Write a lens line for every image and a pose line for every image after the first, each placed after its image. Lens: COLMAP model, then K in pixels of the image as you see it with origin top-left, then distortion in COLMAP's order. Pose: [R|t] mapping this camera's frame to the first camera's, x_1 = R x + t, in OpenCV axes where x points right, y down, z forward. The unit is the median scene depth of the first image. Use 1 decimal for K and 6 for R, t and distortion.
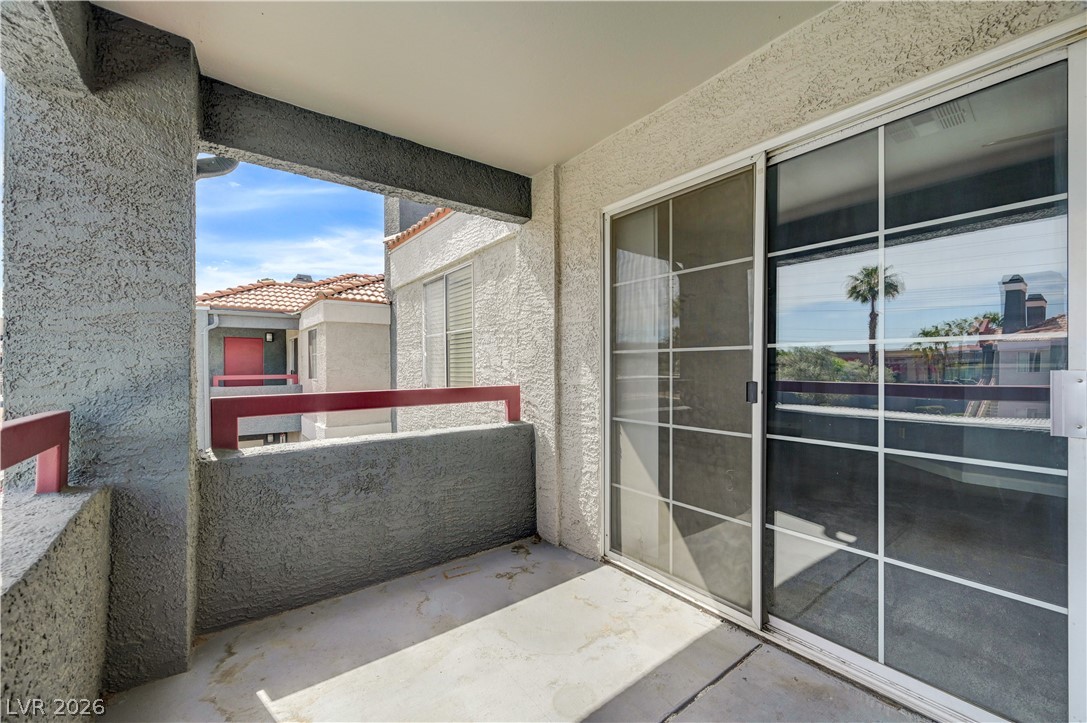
lens RADIAL K [[432.6, 0, 544.1], [0, 432.6, 368.3], [0, 0, 1]] dist [0.000578, 0.000140]
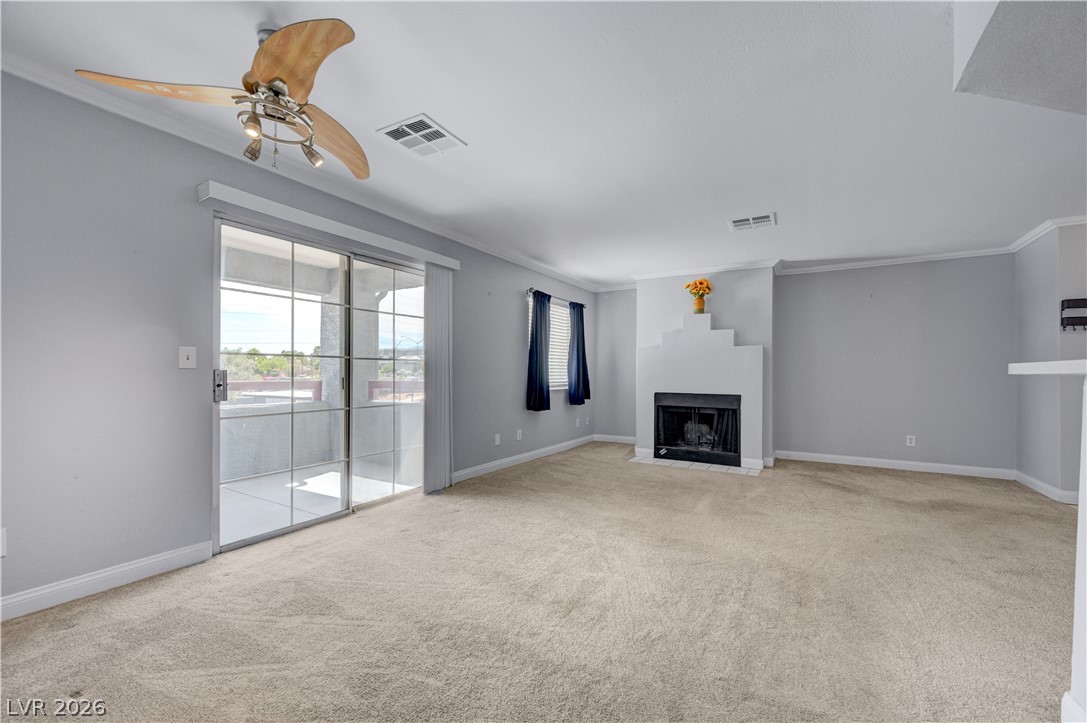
lens RADIAL K [[435.3, 0, 548.6], [0, 435.3, 369.3], [0, 0, 1]] dist [0.000486, 0.000120]
pose [[0.369998, 0.003287, -0.929027, 2.042428], [-0.014172, 0.999897, -0.002107, -0.014136], [0.928925, 0.013946, 0.370006, 0.915593]]
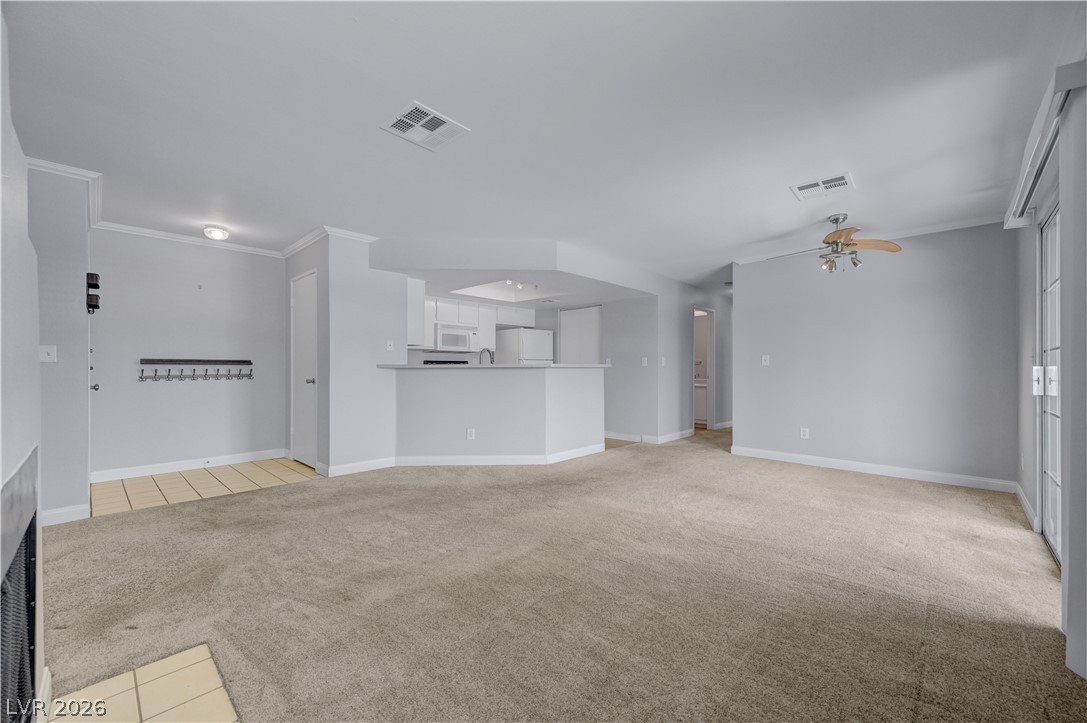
lens RADIAL K [[429.4, 0, 546.9], [0, 429.4, 368.8], [0, 0, 1]] dist [0.000105, 0.000030]
pose [[-0.166642, 0.008965, 0.985977, -0.329533], [0.004339, 0.999956, -0.008359, 0.009147], [-0.986008, 0.002885, -0.166673, 2.144668]]
